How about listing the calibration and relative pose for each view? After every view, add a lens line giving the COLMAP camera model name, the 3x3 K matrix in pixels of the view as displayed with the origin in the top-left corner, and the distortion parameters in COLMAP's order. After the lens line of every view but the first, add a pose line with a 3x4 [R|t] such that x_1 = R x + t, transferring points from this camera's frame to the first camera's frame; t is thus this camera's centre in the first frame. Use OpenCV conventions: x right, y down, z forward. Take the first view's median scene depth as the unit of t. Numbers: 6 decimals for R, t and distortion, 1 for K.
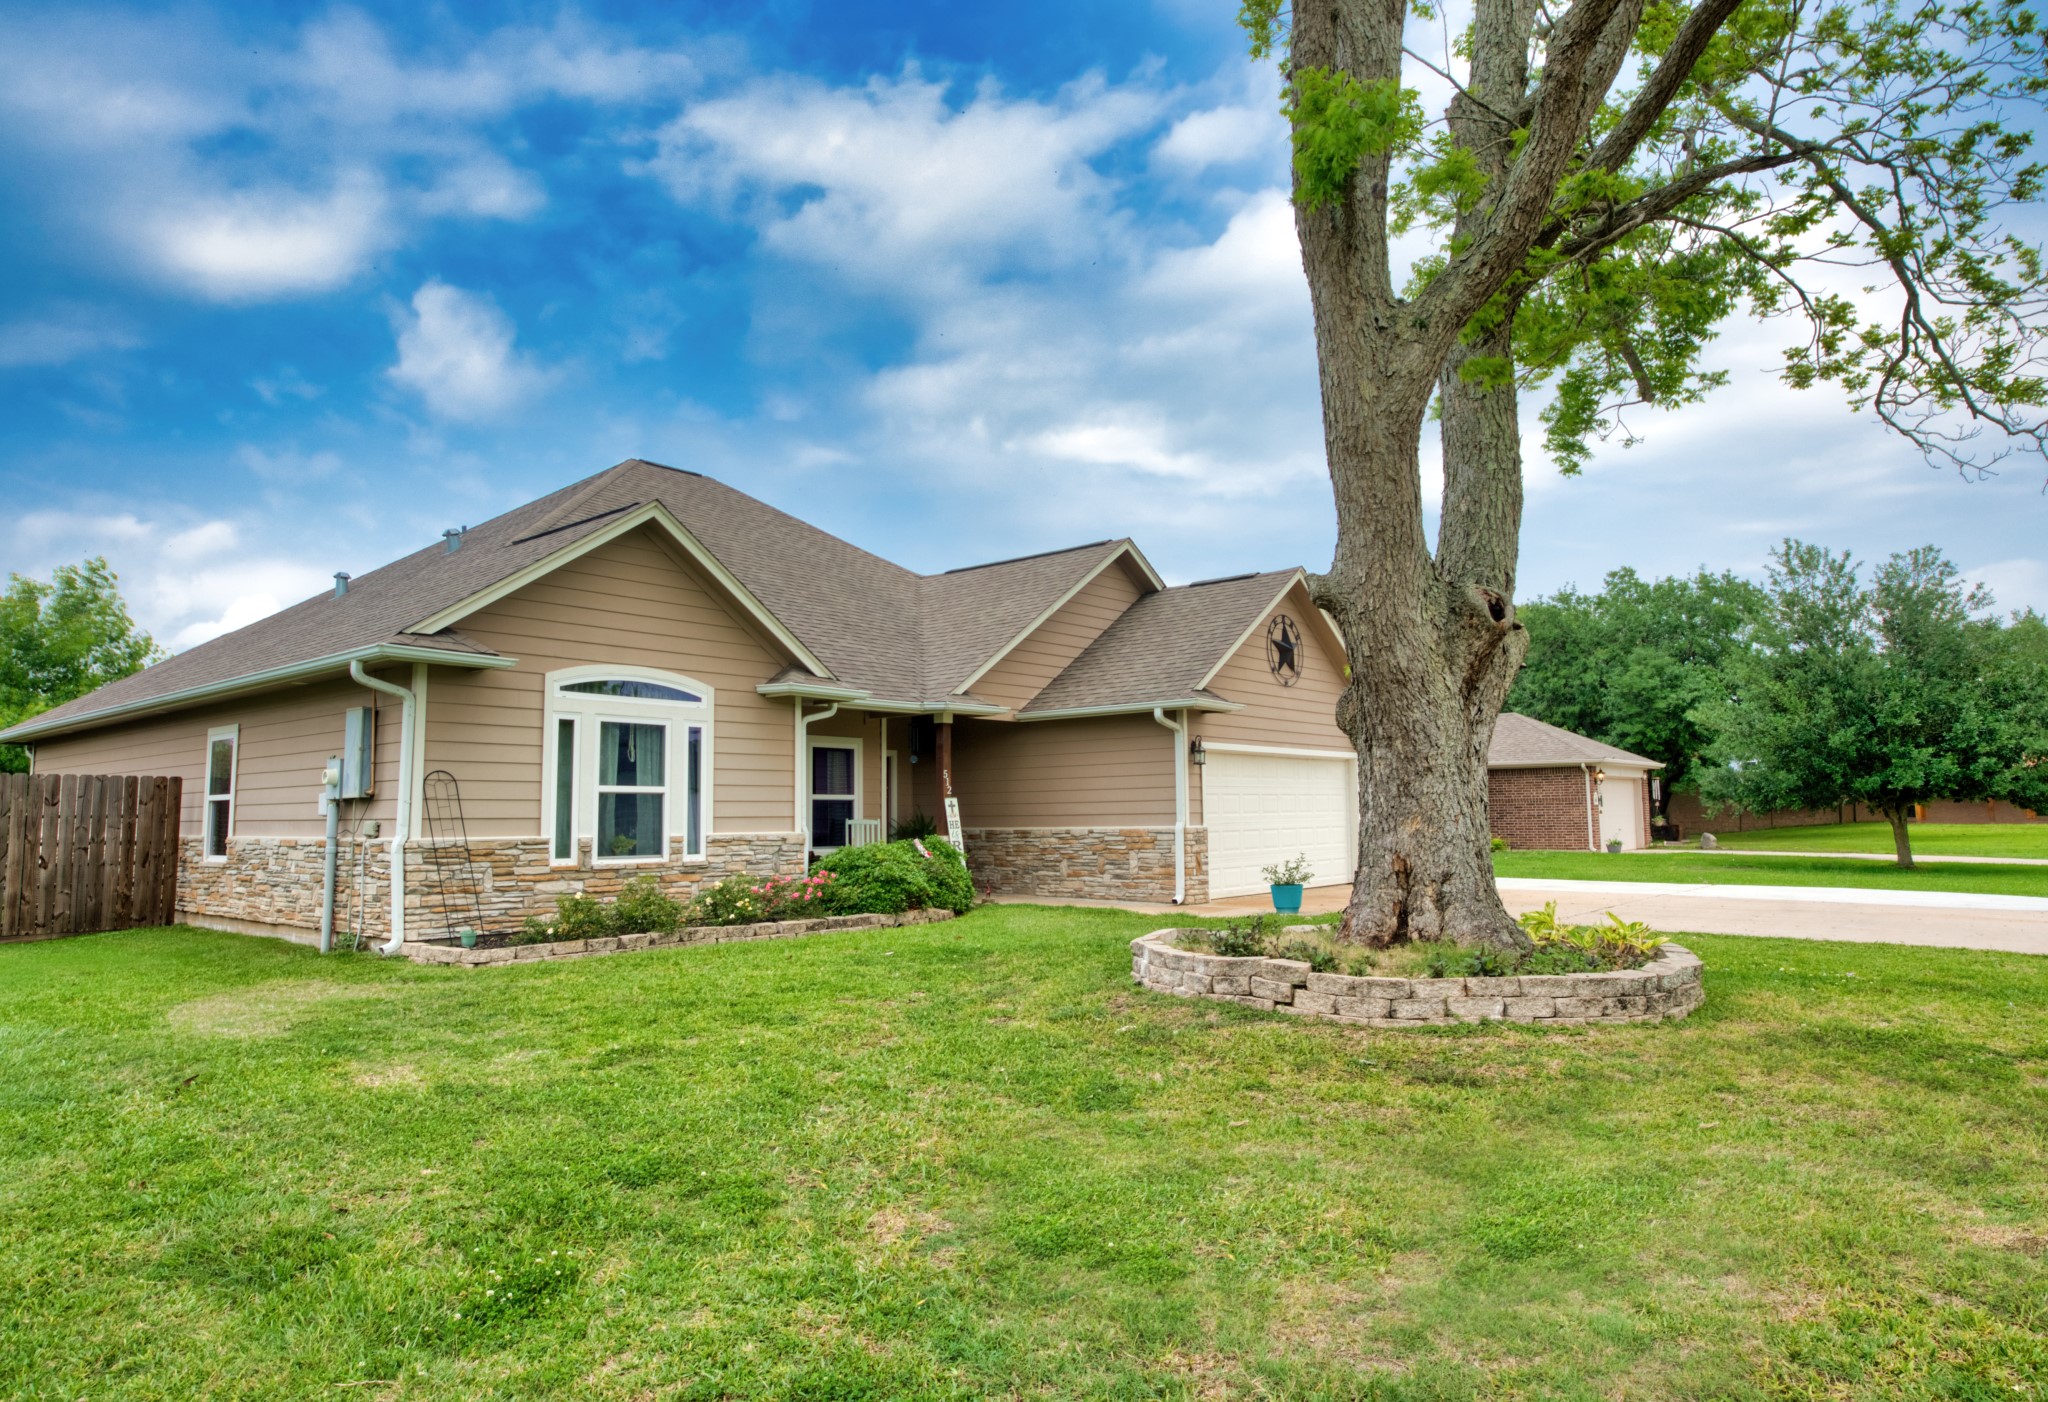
lens RADIAL K [[1251.9, 0, 1022.1], [0, 1251.9, 701.5], [0, 0, 1]] dist [-0.027767, 0.006550]
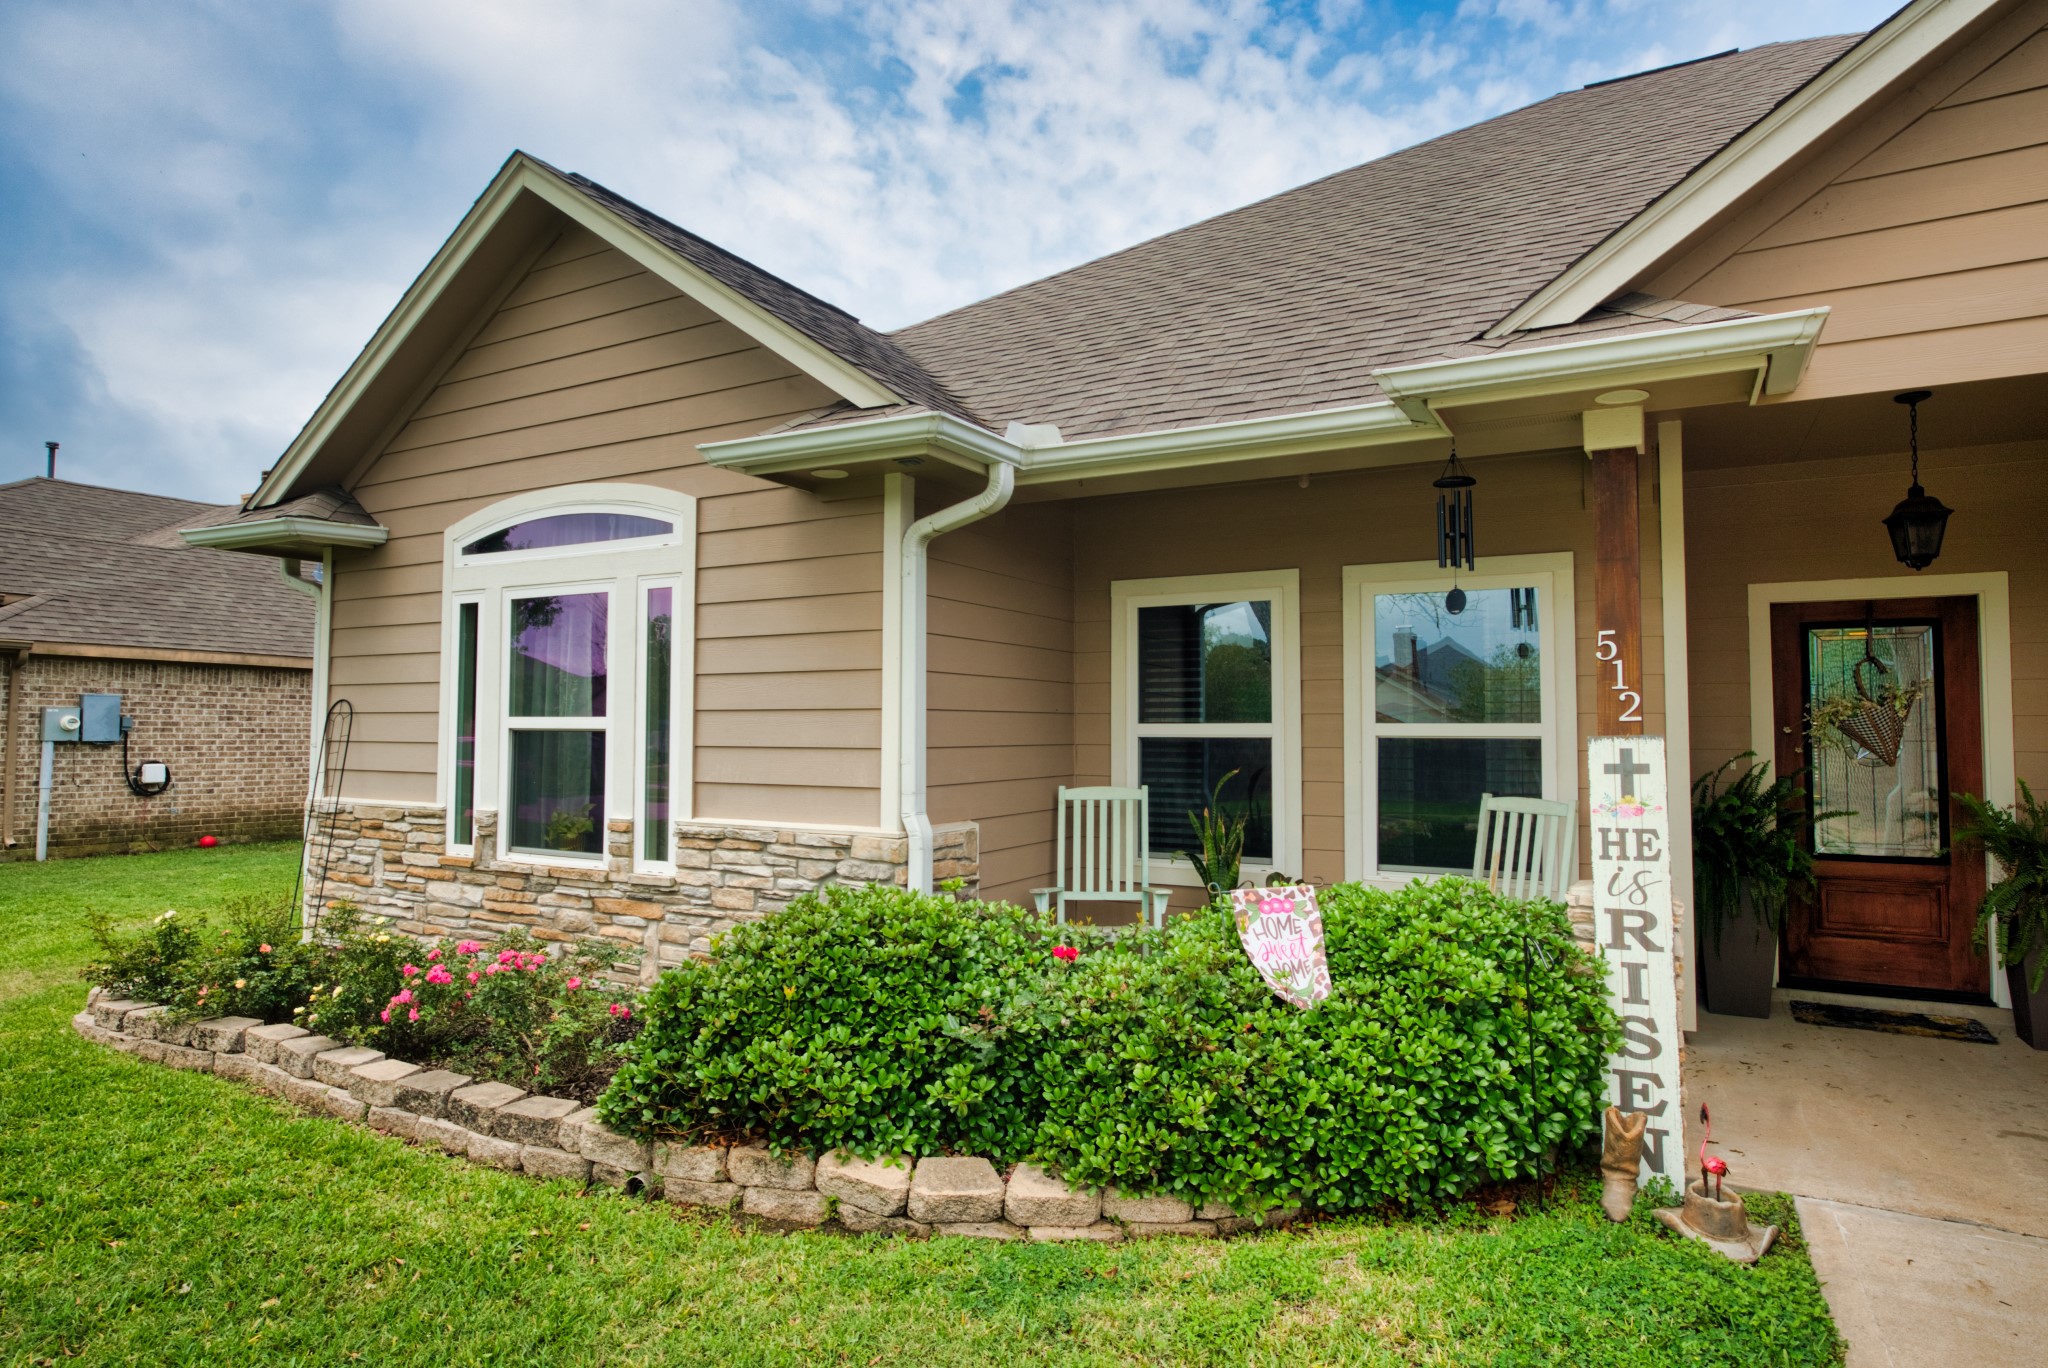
lens RADIAL K [[1173.6, 0, 1020.0], [0, 1173.6, 674.3], [0, 0, 1]] dist [-0.030105, 0.022034]
pose [[0.162470, -0.037548, -0.985999, 0.193207], [0.088619, 0.995793, -0.023318, 0.076981], [0.982726, -0.083590, 0.165114, 1.085613]]
